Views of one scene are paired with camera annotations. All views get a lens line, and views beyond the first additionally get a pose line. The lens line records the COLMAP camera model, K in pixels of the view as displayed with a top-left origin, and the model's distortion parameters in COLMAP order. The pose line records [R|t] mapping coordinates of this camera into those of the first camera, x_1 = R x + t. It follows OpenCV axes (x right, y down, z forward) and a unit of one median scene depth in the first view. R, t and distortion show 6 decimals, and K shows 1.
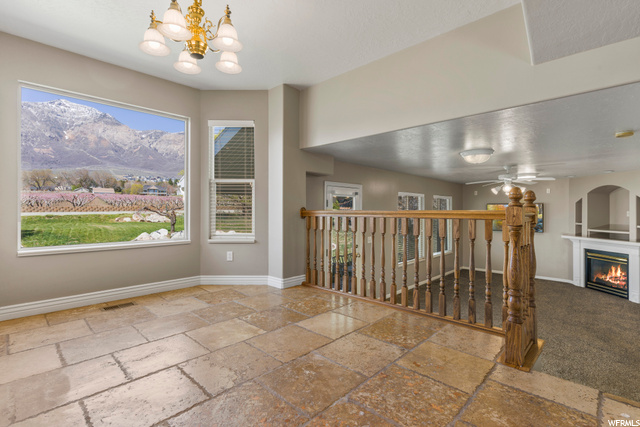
lens RADIAL K [[302.5, 0, 319.0], [0, 302.5, 210.1], [0, 0, 1]] dist [0.000984, -0.000084]
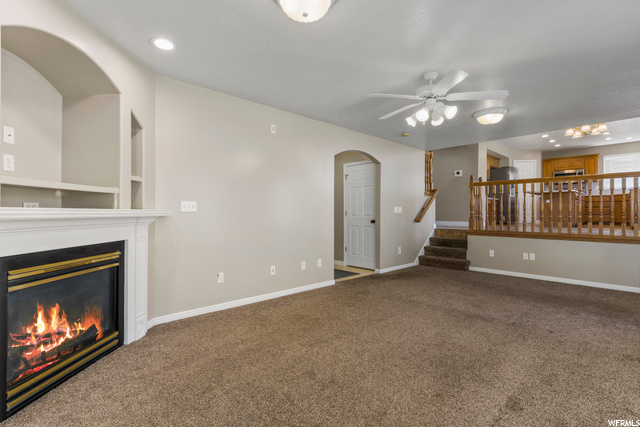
lens RADIAL K [[305.4, 0, 318.5], [0, 305.4, 212.2], [0, 0, 1]] dist [-0.000042, 0.000314]
pose [[-0.998736, -0.002309, 0.050218, 0.747050], [-0.002785, 0.999952, -0.009397, 0.114967], [-0.050194, -0.009525, -0.998694, 1.460225]]
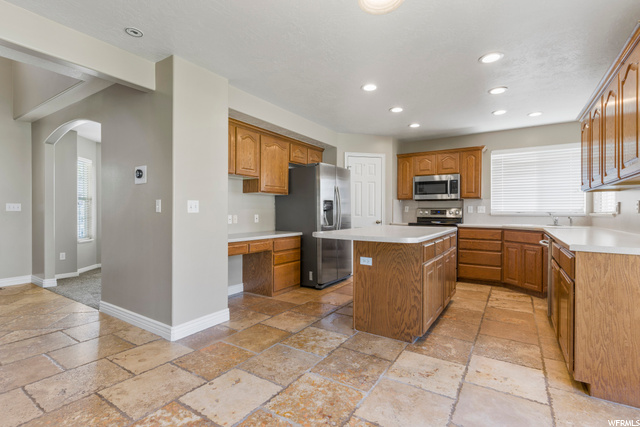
lens RADIAL K [[302.5, 0, 319.0], [0, 302.5, 210.1], [0, 0, 1]] dist [0.000984, -0.000084]
pose [[-0.982176, -0.008310, -0.187781, -0.062811], [-0.007670, 0.999962, -0.004136, -0.031985], [0.187809, -0.002622, -0.982202, 0.496464]]
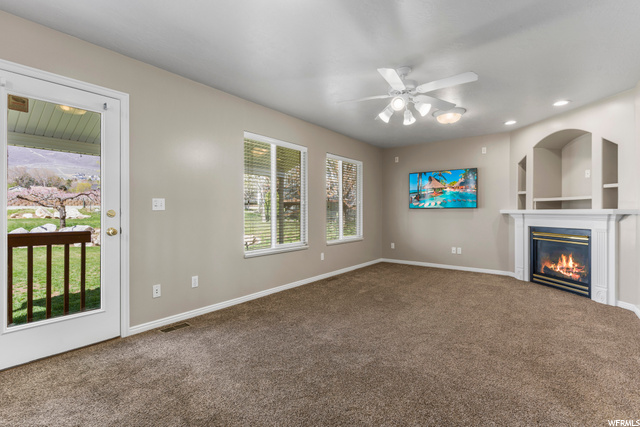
lens RADIAL K [[305.4, 0, 318.5], [0, 305.4, 212.2], [0, 0, 1]] dist [-0.000042, 0.000314]
pose [[0.993649, -0.003566, 0.112471, 0.378634], [0.002866, 0.999975, 0.006388, 0.107758], [-0.112491, -0.006025, 0.993634, 0.427362]]
